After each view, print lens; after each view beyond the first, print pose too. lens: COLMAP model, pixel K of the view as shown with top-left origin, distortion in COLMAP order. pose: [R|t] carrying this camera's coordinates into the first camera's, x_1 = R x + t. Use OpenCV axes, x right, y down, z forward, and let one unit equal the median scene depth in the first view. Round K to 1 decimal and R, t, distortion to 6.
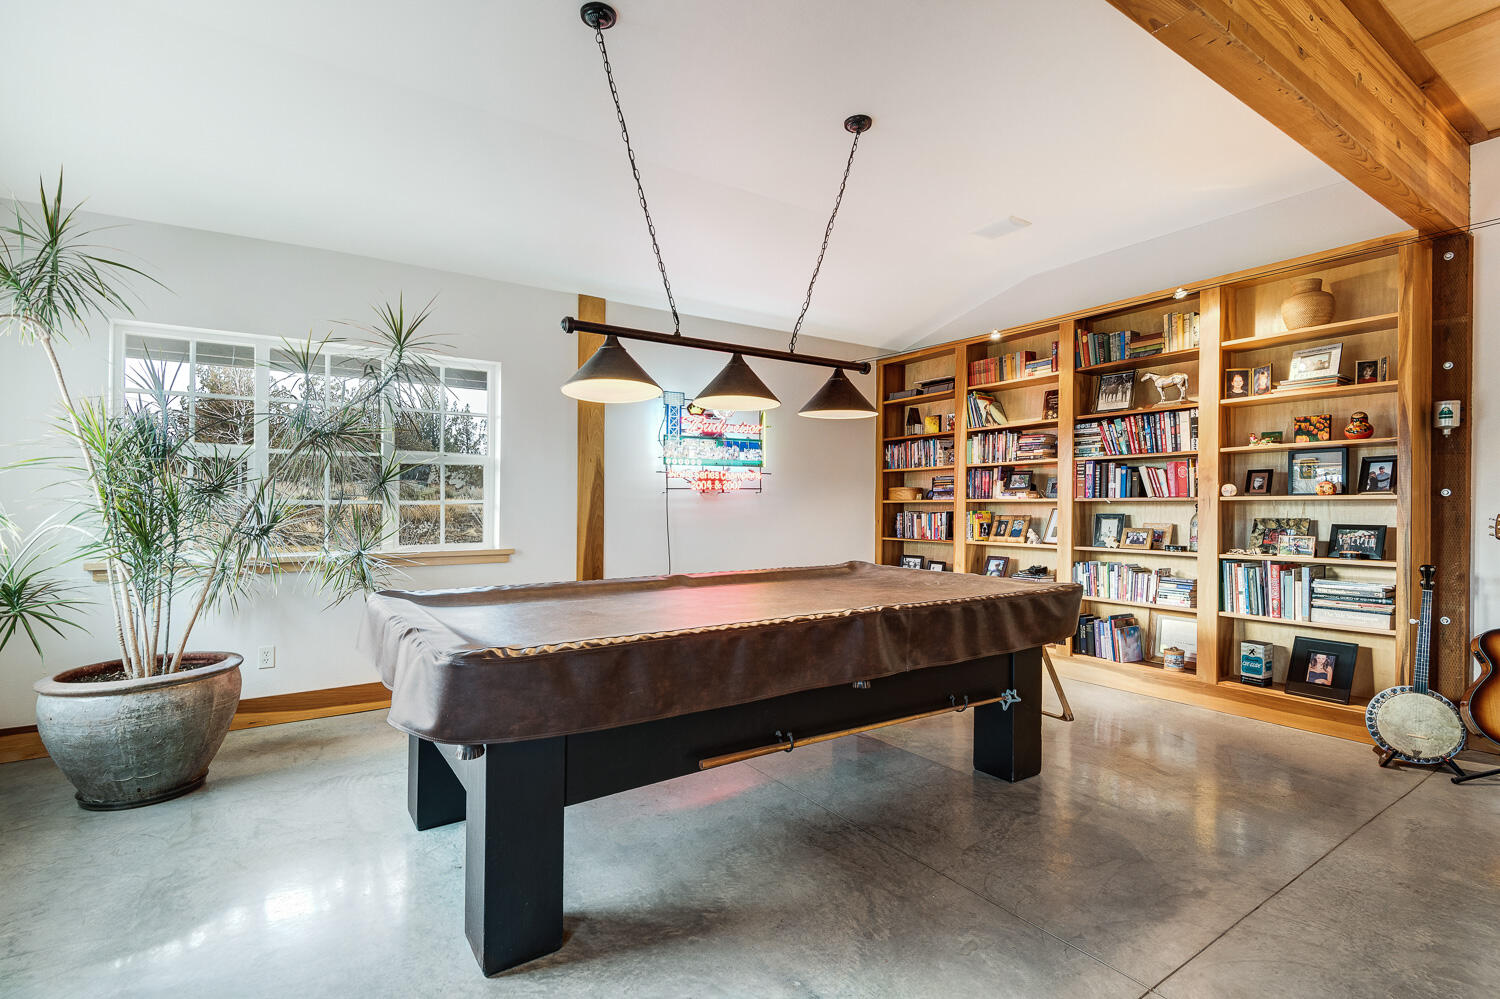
lens RADIAL K [[691.2, 0, 750.0], [0, 691.2, 499.5], [0, 0, 1]] dist [0.084466, -0.000078]
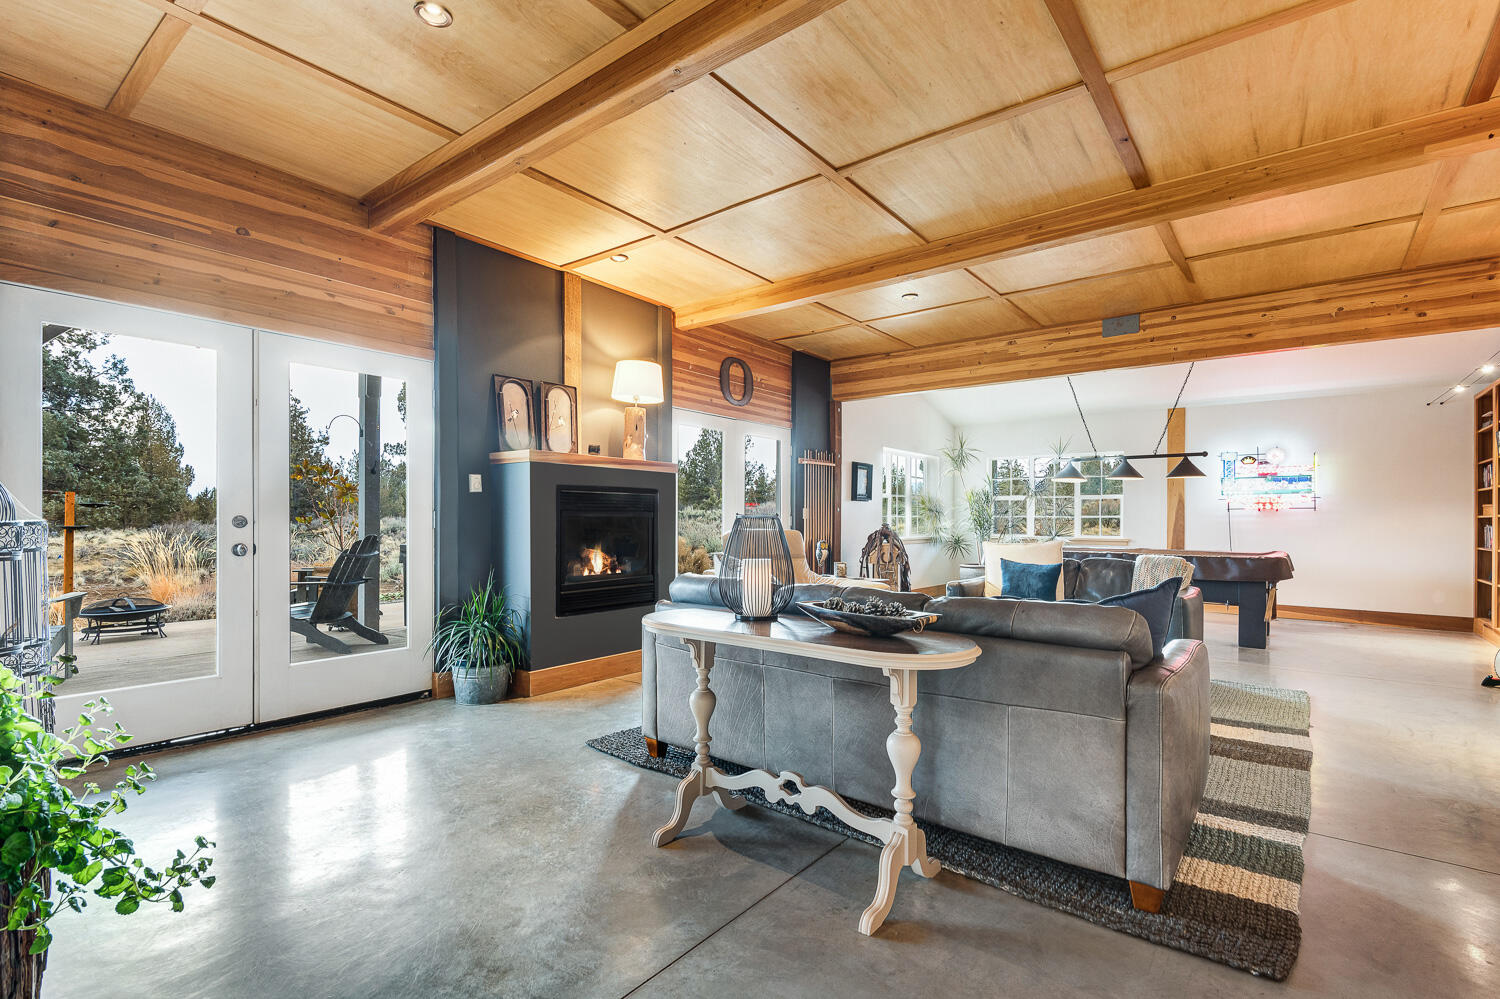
lens RADIAL K [[690.9, 0, 750.0], [0, 690.9, 499.5], [0, 0, 1]] dist [0.018865, -0.000321]
pose [[0.301837, -0.024347, -0.953049, 1.119829], [0.000222, 0.999676, -0.025468, 0.004226], [0.953360, 0.007475, 0.301744, -0.620669]]
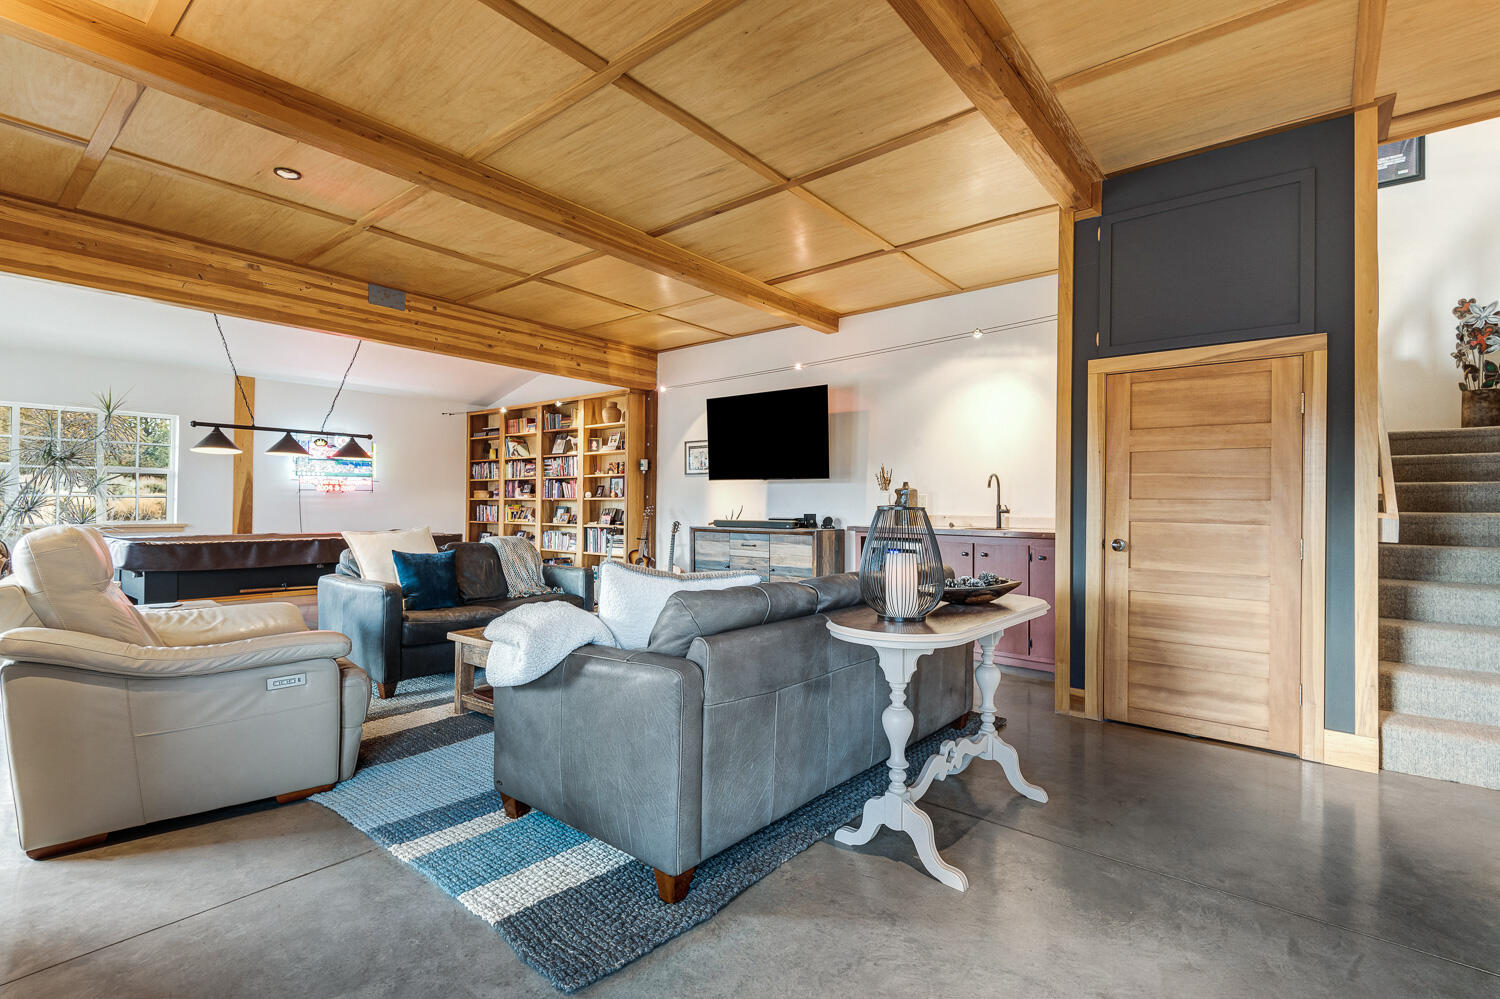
lens RADIAL K [[690.9, 0, 750.0], [0, 690.9, 499.5], [0, 0, 1]] dist [0.018865, -0.000321]
pose [[0.959414, 0.009728, 0.281835, 0.437139], [-0.009907, 0.999951, -0.000788, -0.001478], [-0.281828, -0.002036, 0.959463, -0.900957]]
